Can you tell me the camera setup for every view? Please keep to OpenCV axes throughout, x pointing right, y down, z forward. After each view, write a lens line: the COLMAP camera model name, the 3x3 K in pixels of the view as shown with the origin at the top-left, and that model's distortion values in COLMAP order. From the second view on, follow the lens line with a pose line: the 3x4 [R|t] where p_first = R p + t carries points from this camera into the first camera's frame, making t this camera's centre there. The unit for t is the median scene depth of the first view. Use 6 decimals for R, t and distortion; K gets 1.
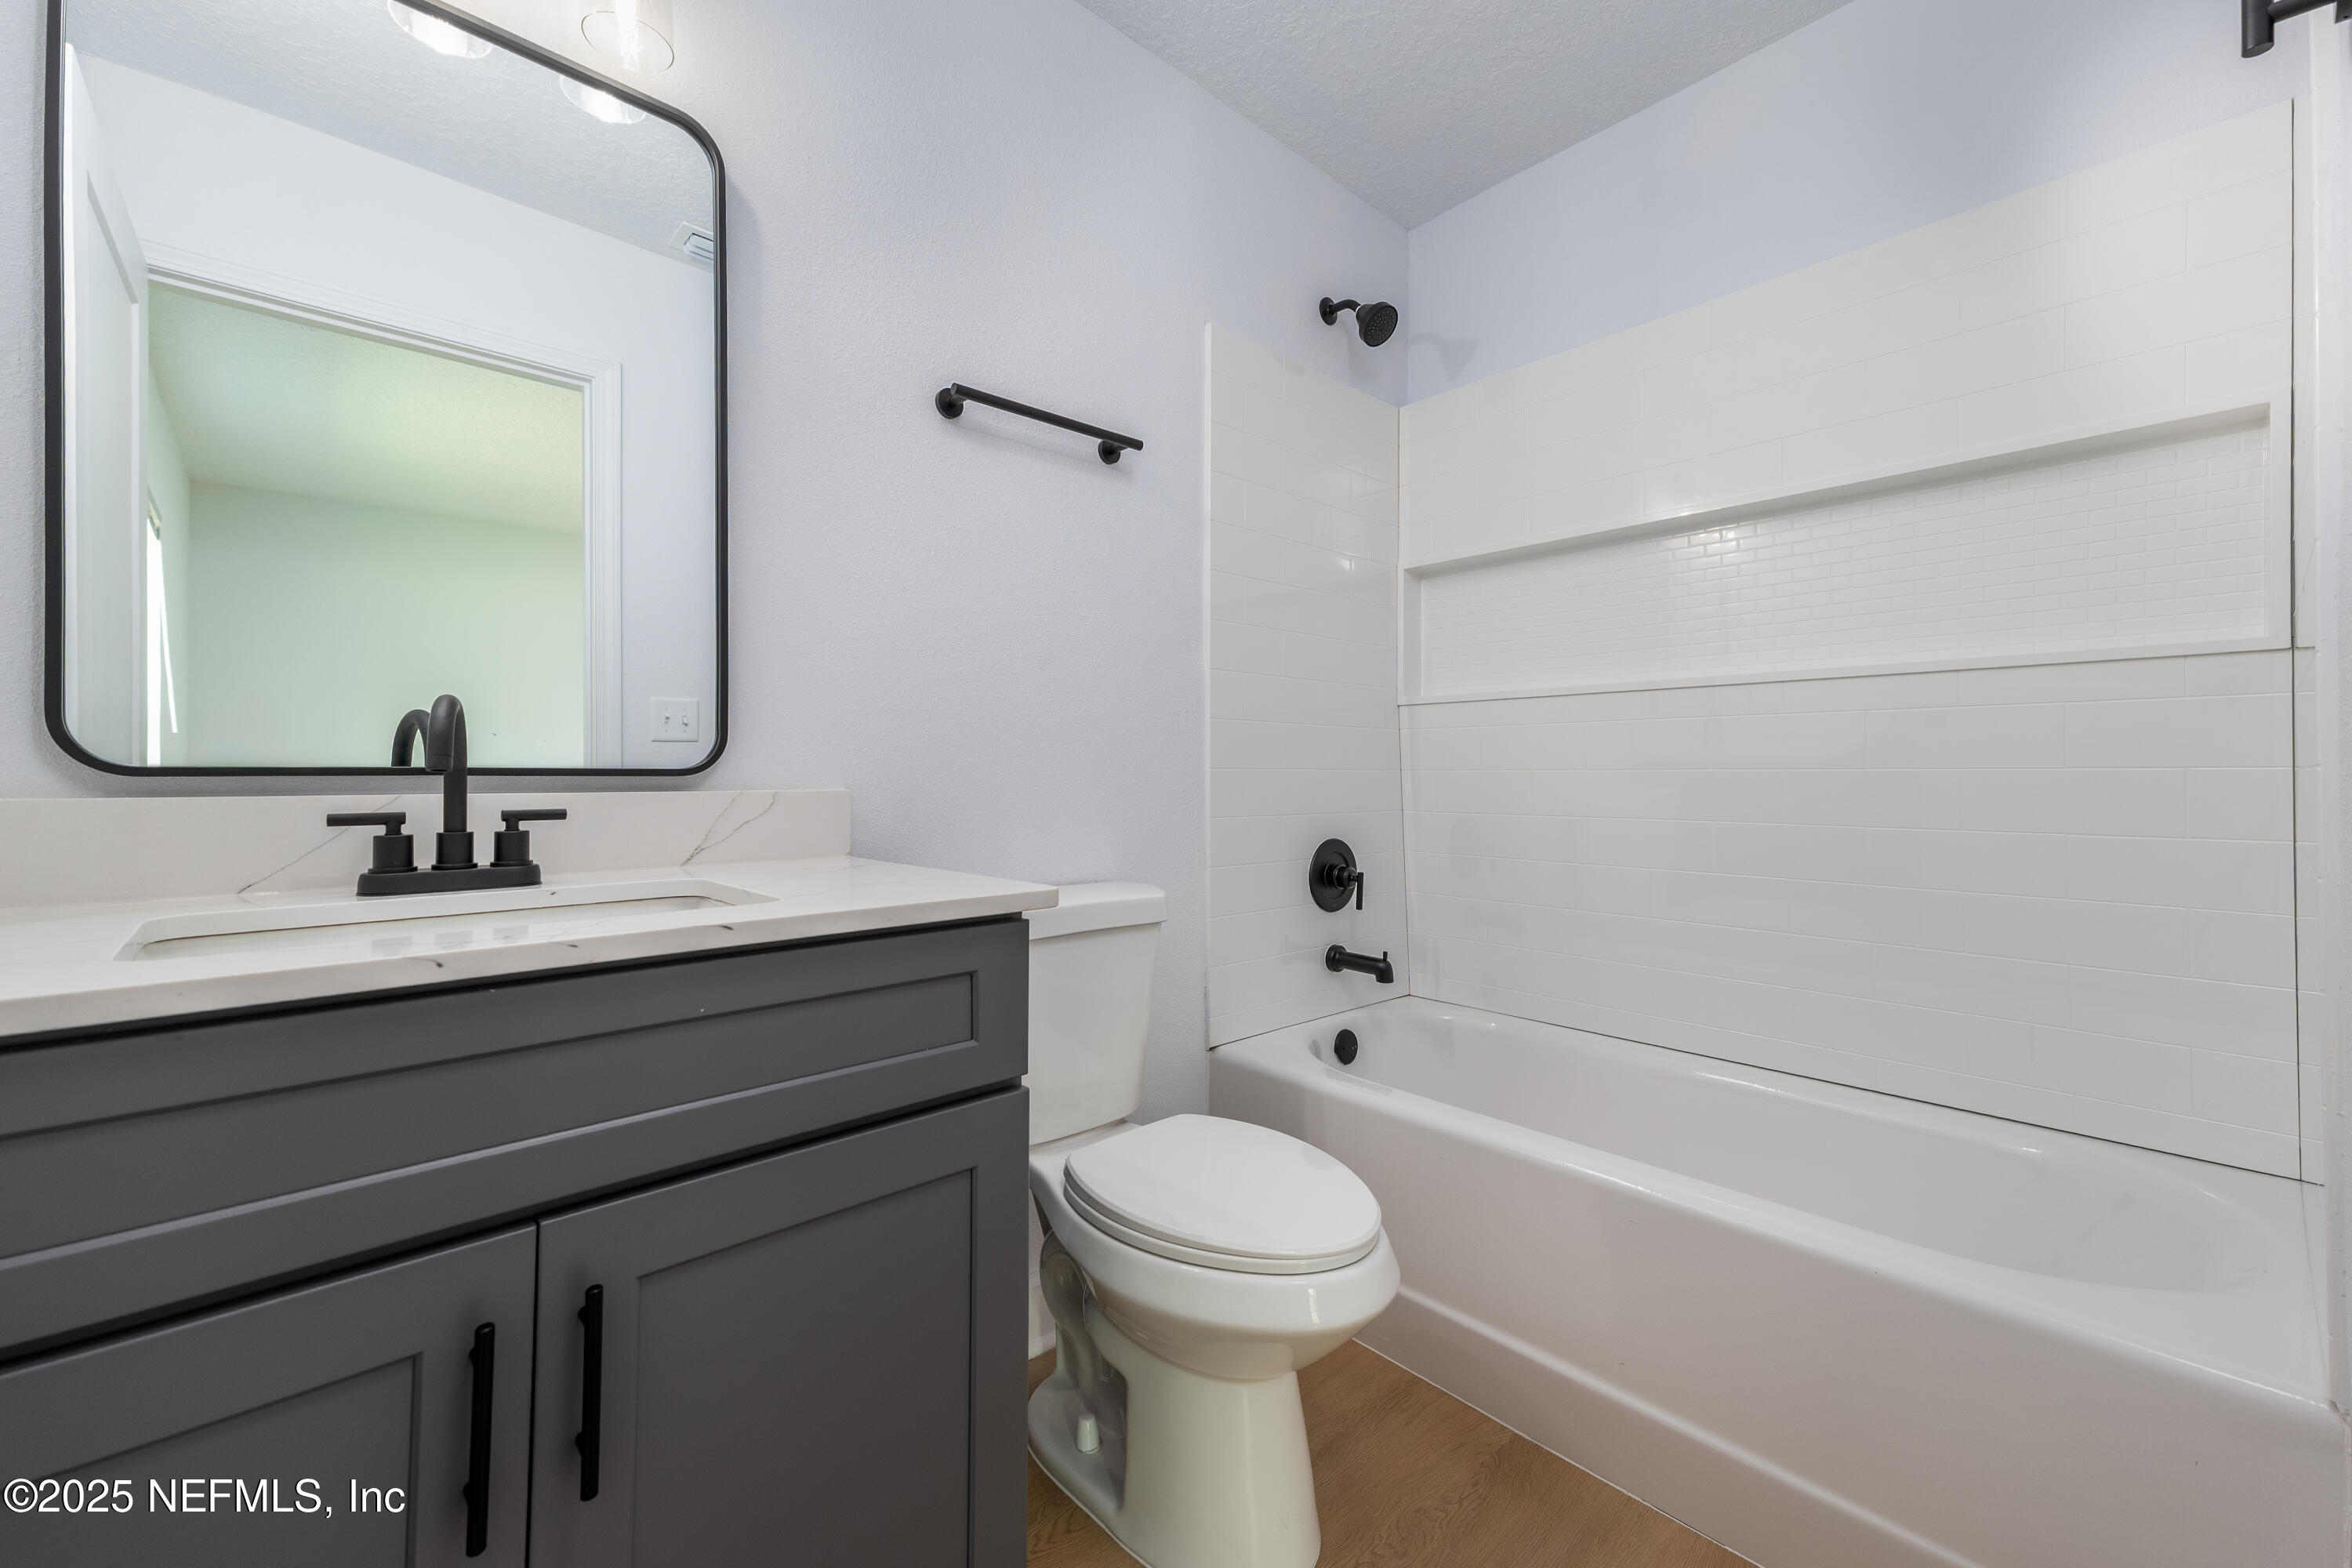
lens RADIAL K [[957.9, 0, 1176.0], [0, 957.9, 784.0], [0, 0, 1]] dist [0.020617, 0.000229]
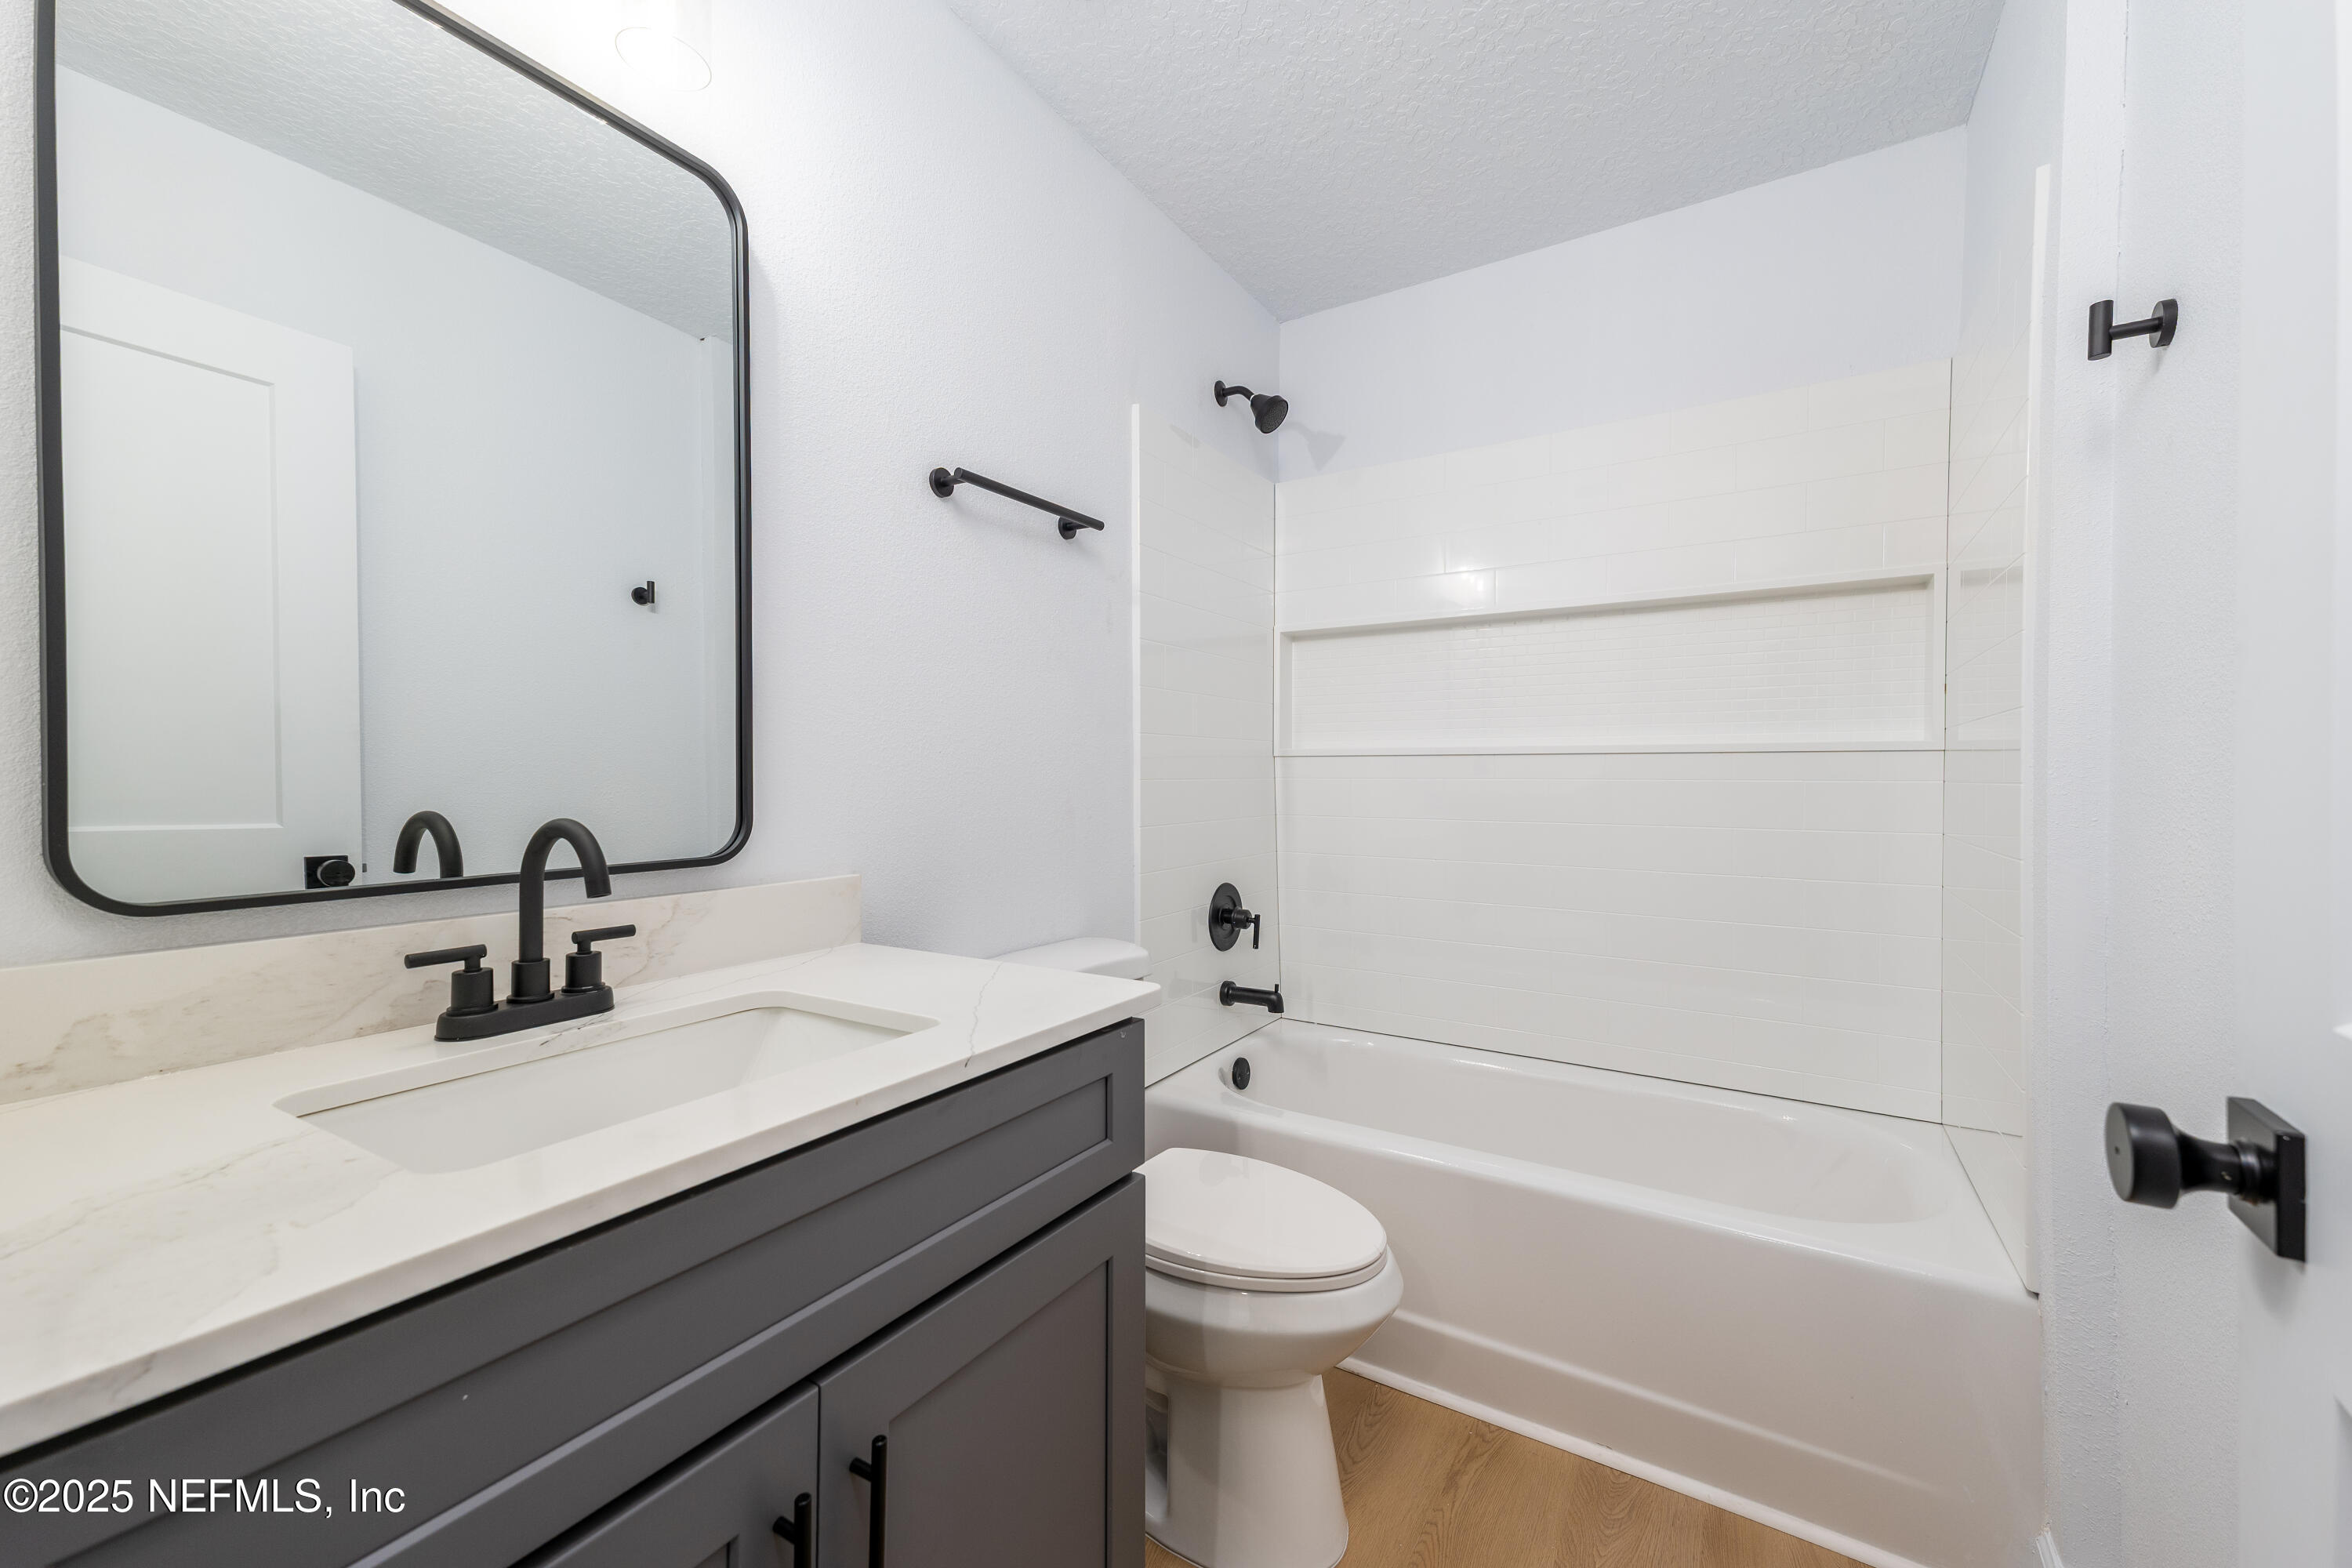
lens RADIAL K [[946.1, 0, 1176.0], [0, 946.1, 784.0], [0, 0, 1]] dist [0.000360, 0.000115]
pose [[0.965749, 0.000798, 0.259479, -0.249202], [-0.000456, 0.999999, -0.001378, -0.076273], [-0.259479, 0.001212, 0.965748, -0.020776]]
